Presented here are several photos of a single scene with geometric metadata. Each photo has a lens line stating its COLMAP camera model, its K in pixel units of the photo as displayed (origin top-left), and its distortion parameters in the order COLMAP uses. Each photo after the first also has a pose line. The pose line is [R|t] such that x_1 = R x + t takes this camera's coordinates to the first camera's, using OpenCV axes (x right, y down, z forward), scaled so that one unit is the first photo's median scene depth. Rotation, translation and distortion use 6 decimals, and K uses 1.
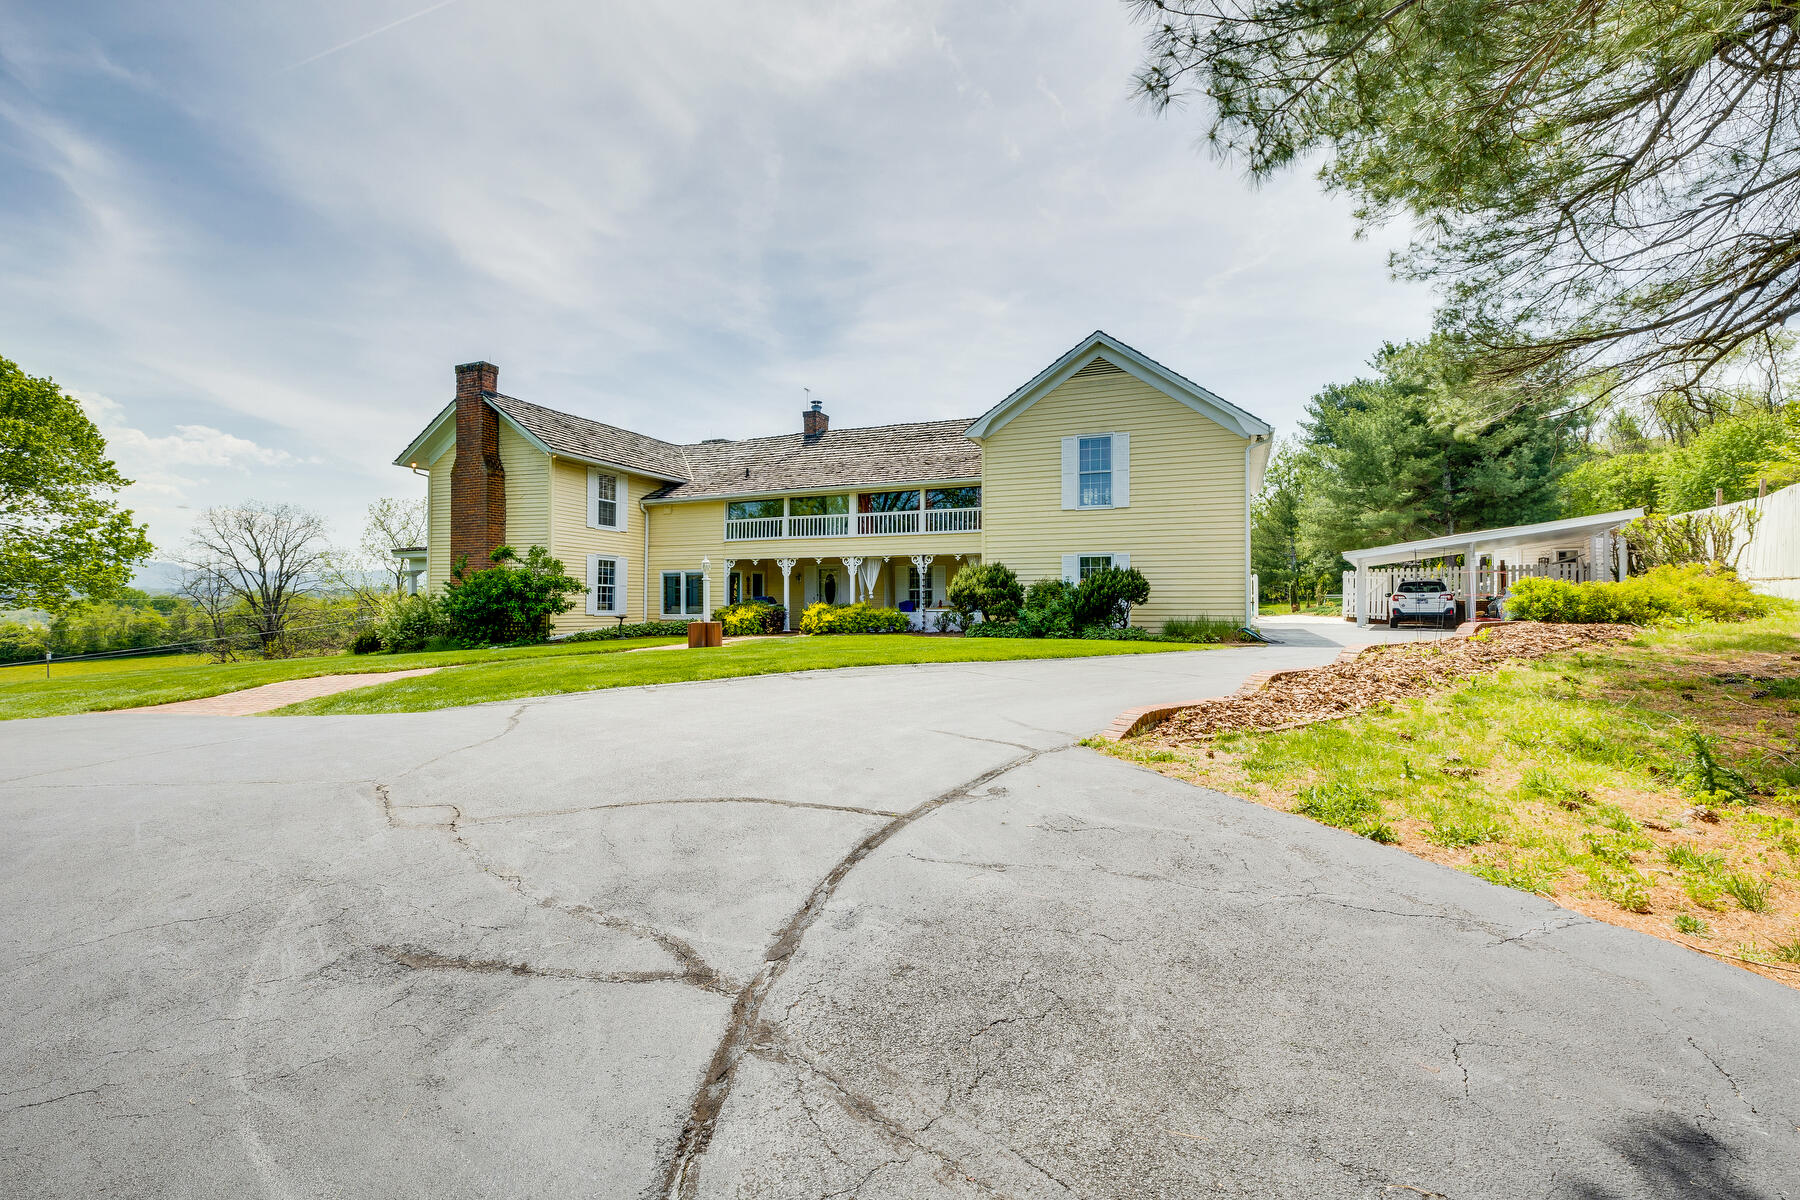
lens RADIAL K [[773.2, 0, 900.3], [0, 773.2, 603.1], [0, 0, 1]] dist [0.000034, -0.000164]
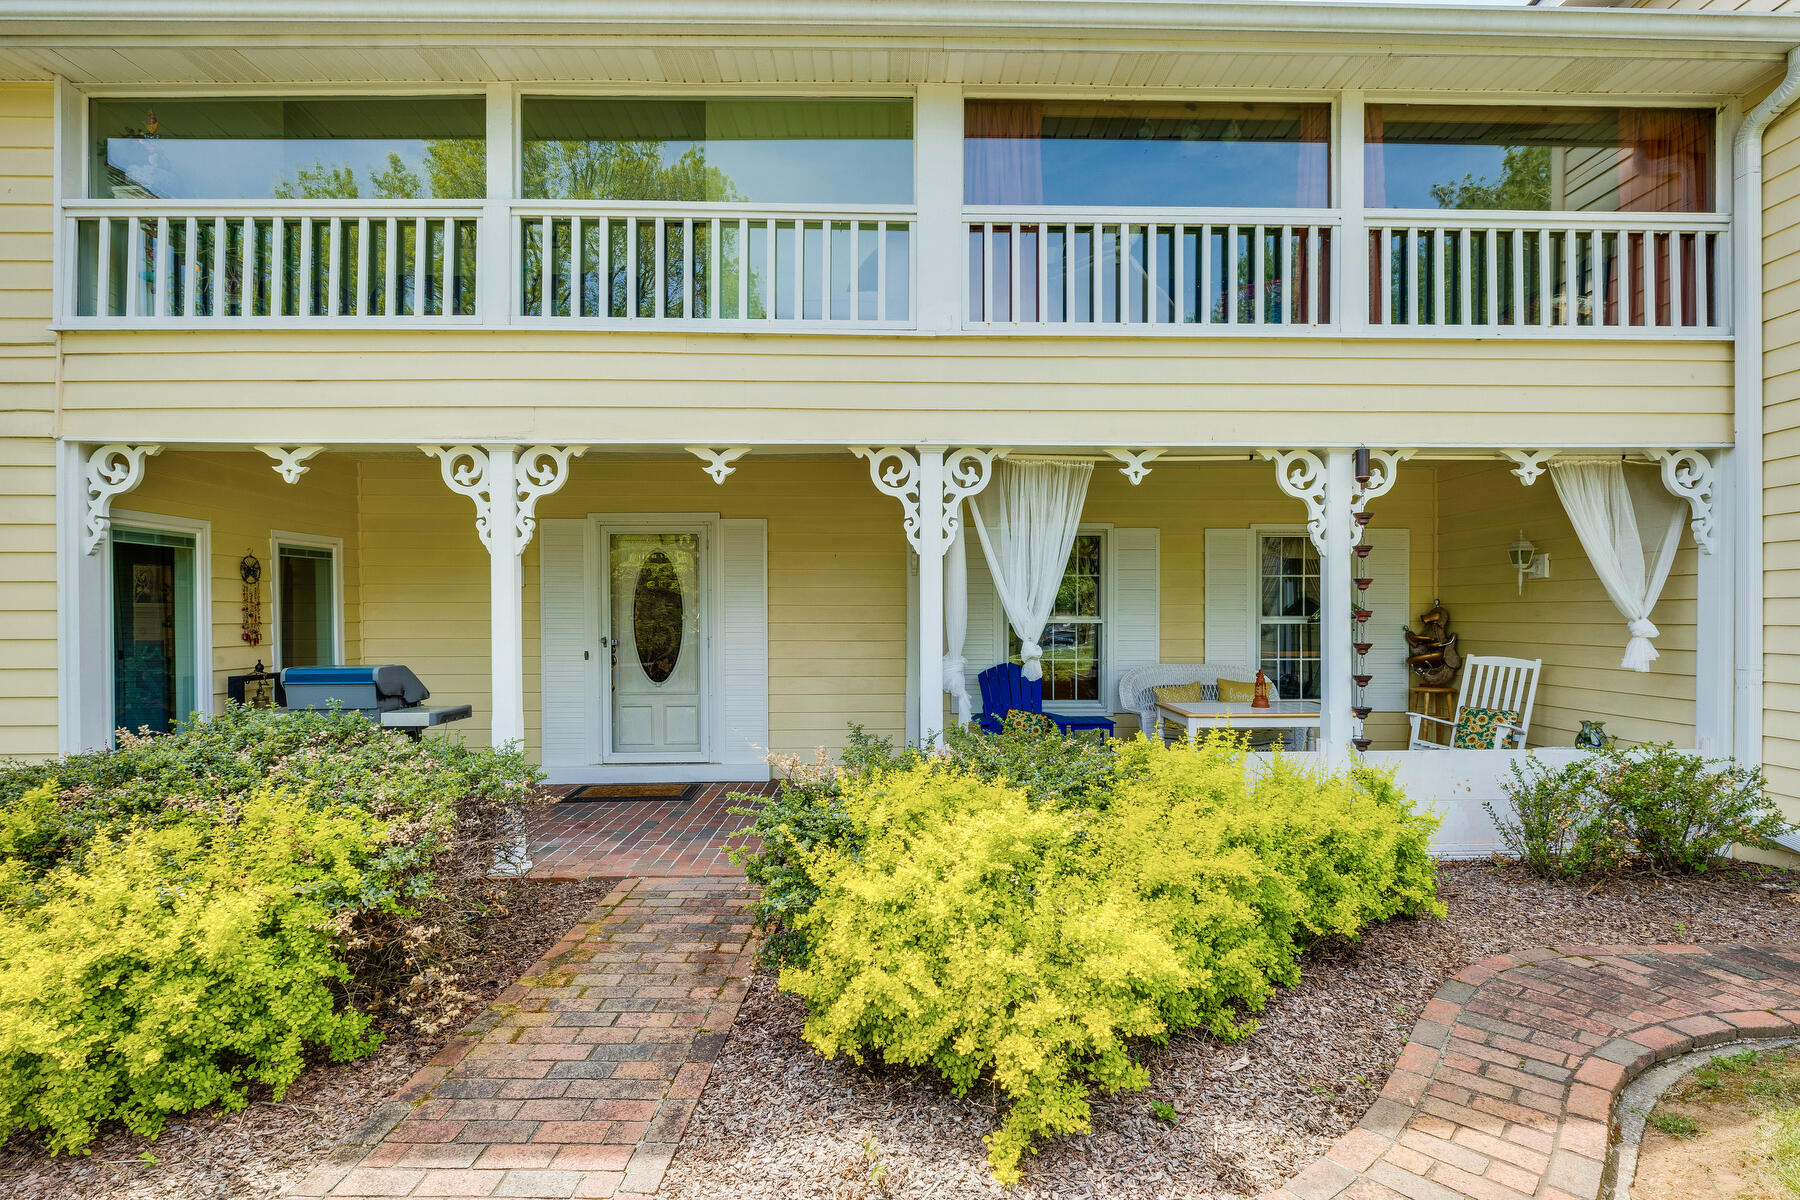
lens RADIAL K [[903.3, 0, 896.5], [0, 903.3, 607.3], [0, 0, 1]] dist [-0.003934, -0.000472]
pose [[0.921234, -0.001923, 0.389004, -0.145605], [0.001847, 0.999998, 0.000568, -0.022809], [-0.389004, 0.000195, 0.921236, 0.787953]]
